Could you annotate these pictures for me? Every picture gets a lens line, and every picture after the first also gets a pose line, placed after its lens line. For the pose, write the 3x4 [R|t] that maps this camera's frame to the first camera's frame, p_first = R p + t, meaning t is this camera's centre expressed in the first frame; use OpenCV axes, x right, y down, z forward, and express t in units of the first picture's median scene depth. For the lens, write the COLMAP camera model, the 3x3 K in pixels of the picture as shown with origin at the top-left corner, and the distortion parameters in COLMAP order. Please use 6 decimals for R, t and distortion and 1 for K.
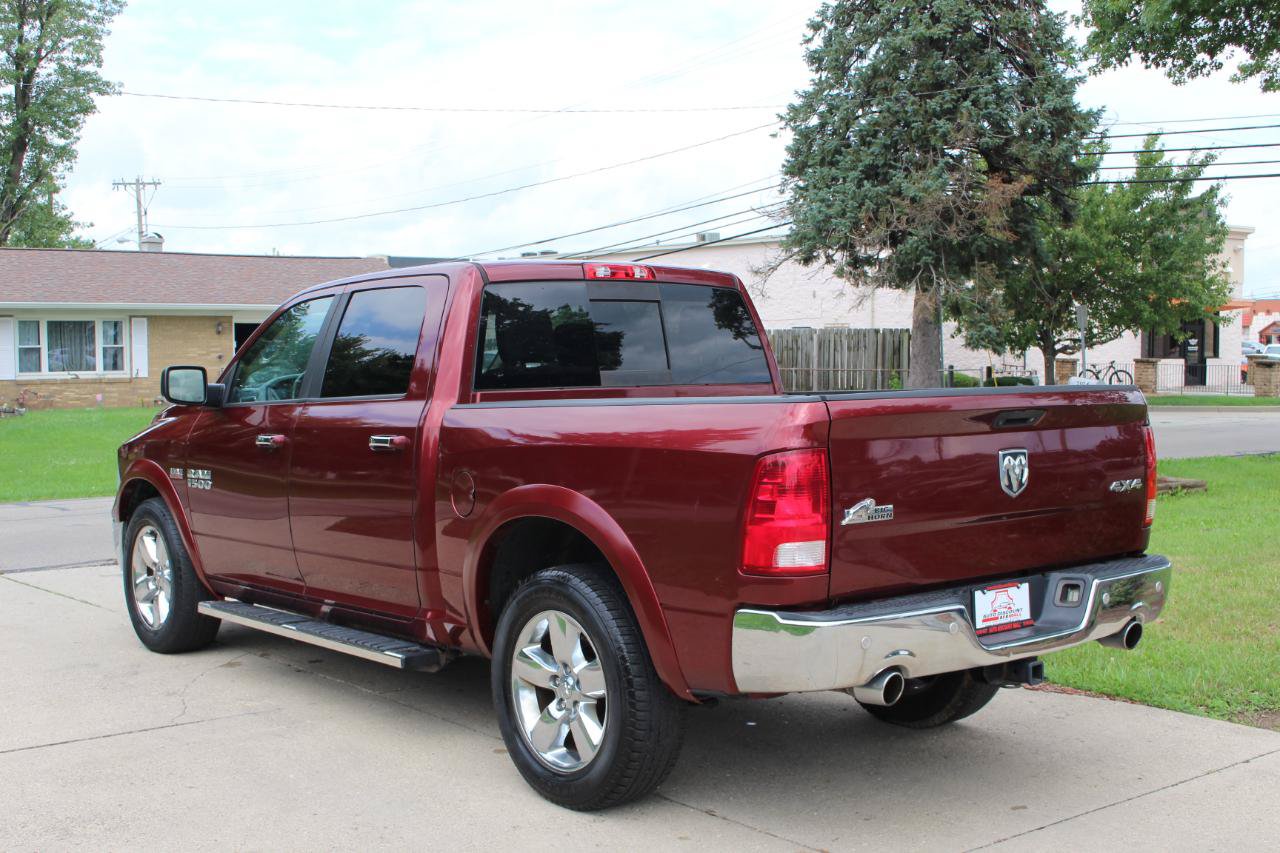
lens RADIAL K [[1505.8, 0, 642.0], [0, 1505.8, 425.0], [0, 0, 1]] dist [-0.116717, 0.165387]
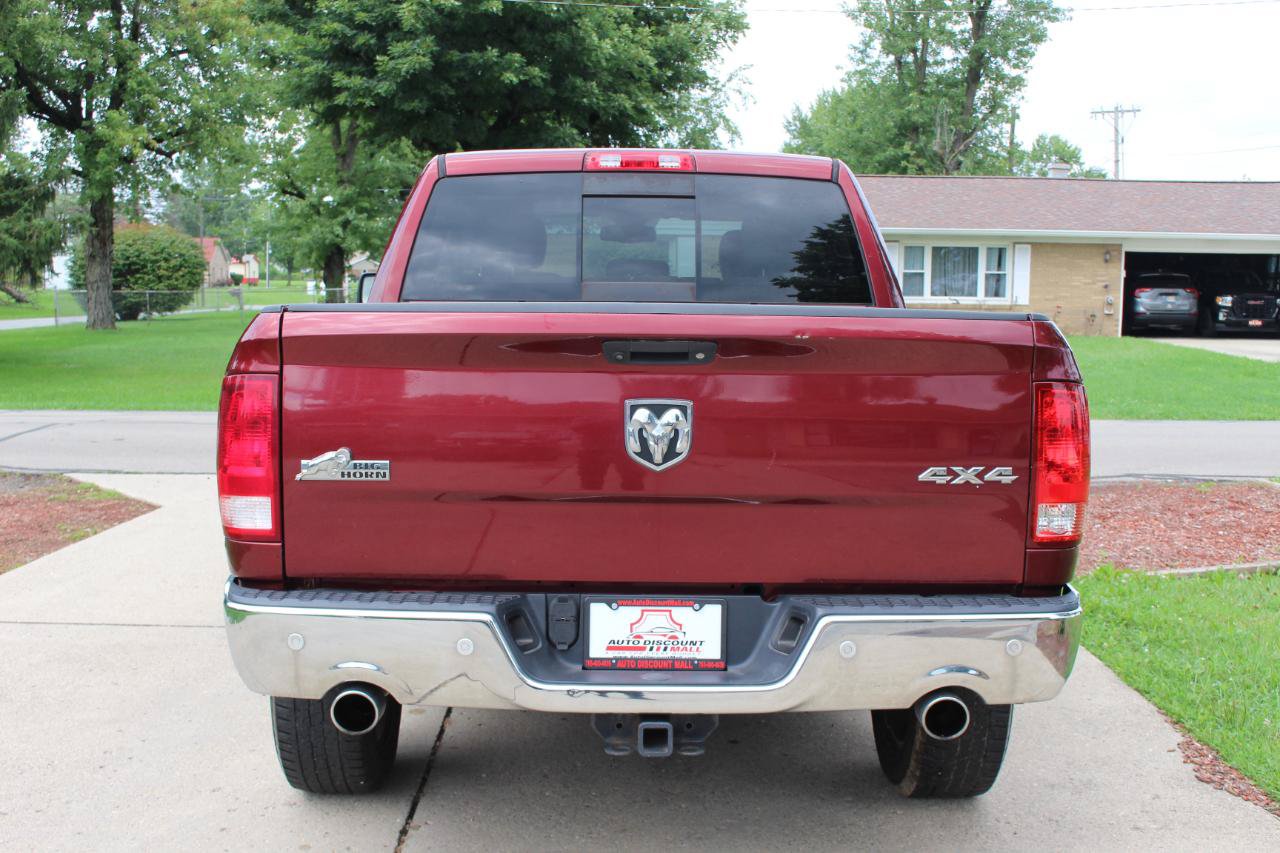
lens RADIAL K [[1505.8, 0, 642.0], [0, 1505.8, 425.0], [0, 0, 1]] dist [-0.116717, 0.165387]
pose [[0.787770, 0.075943, -0.611270, 0.081195], [-0.048065, 0.996924, 0.061913, -0.001654], [0.614091, -0.019392, 0.788997, 0.058909]]
